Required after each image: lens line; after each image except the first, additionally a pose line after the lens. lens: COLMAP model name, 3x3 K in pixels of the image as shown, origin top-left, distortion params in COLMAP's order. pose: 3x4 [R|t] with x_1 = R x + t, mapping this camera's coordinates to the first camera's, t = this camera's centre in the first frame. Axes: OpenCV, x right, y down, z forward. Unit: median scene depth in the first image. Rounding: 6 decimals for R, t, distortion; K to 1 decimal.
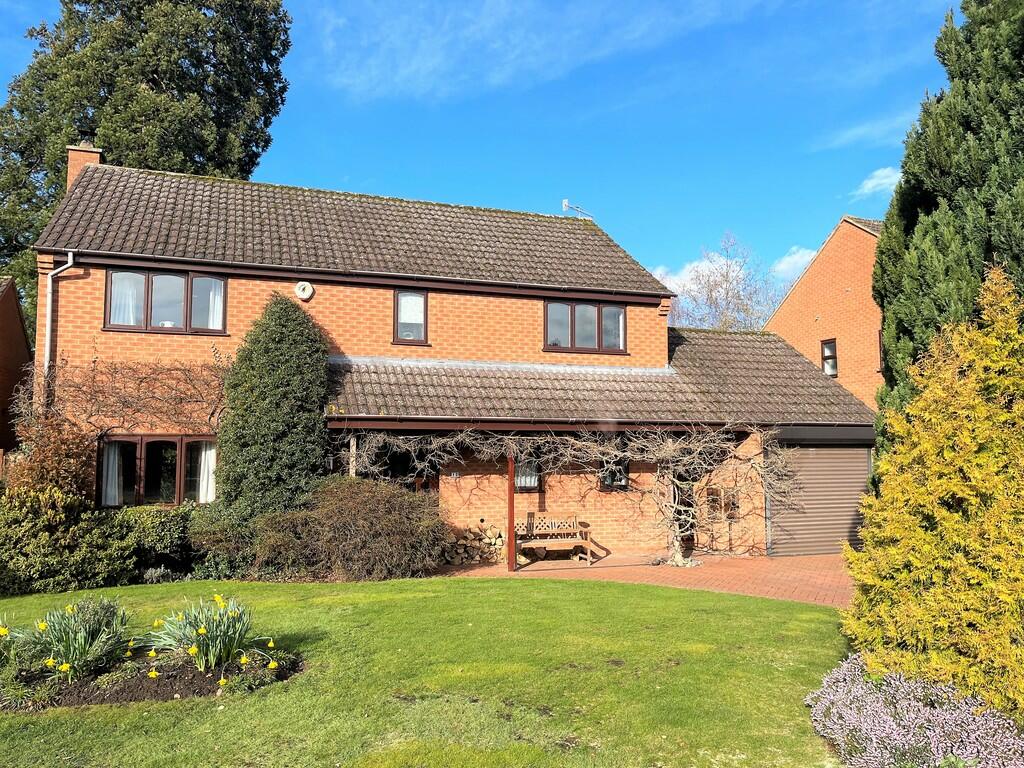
lens RADIAL K [[767.4, 0, 507.1], [0, 767.4, 379.2], [0, 0, 1]] dist [0.044833, -0.040938]
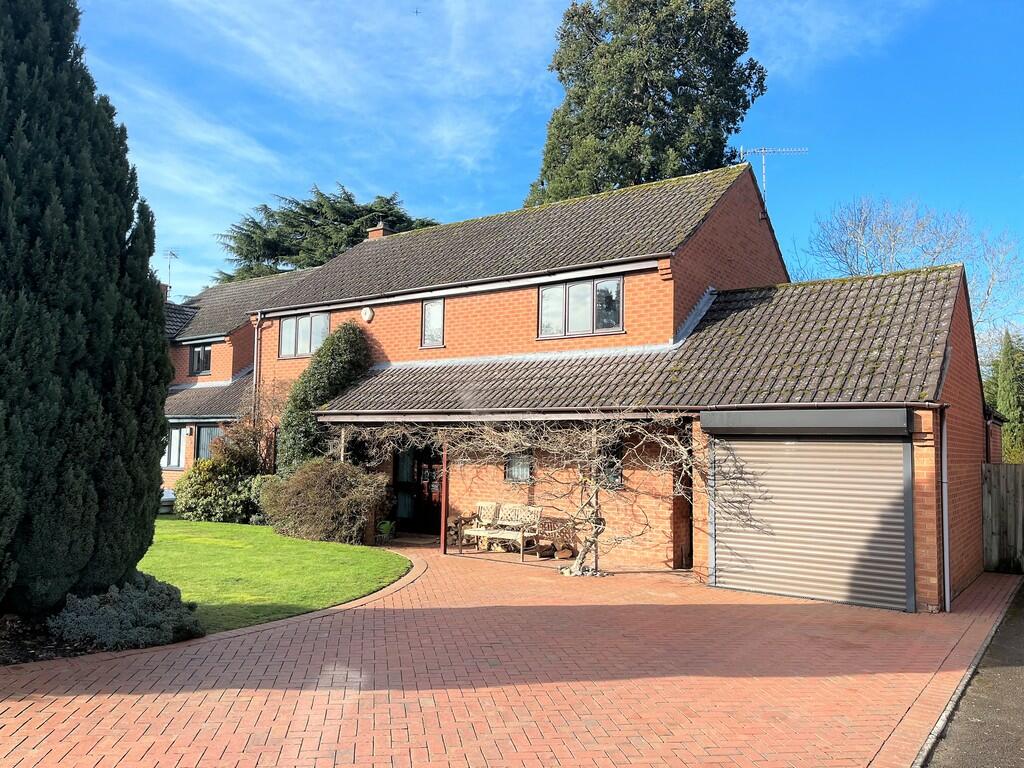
lens RADIAL K [[767.4, 0, 507.9], [0, 767.4, 387.3], [0, 0, 1]] dist [0.044833, -0.040938]
pose [[0.580881, -0.050231, -0.812437, 0.923390], [0.059480, 0.998045, -0.019179, 0.044847], [0.811812, -0.037183, 0.582734, 0.456391]]
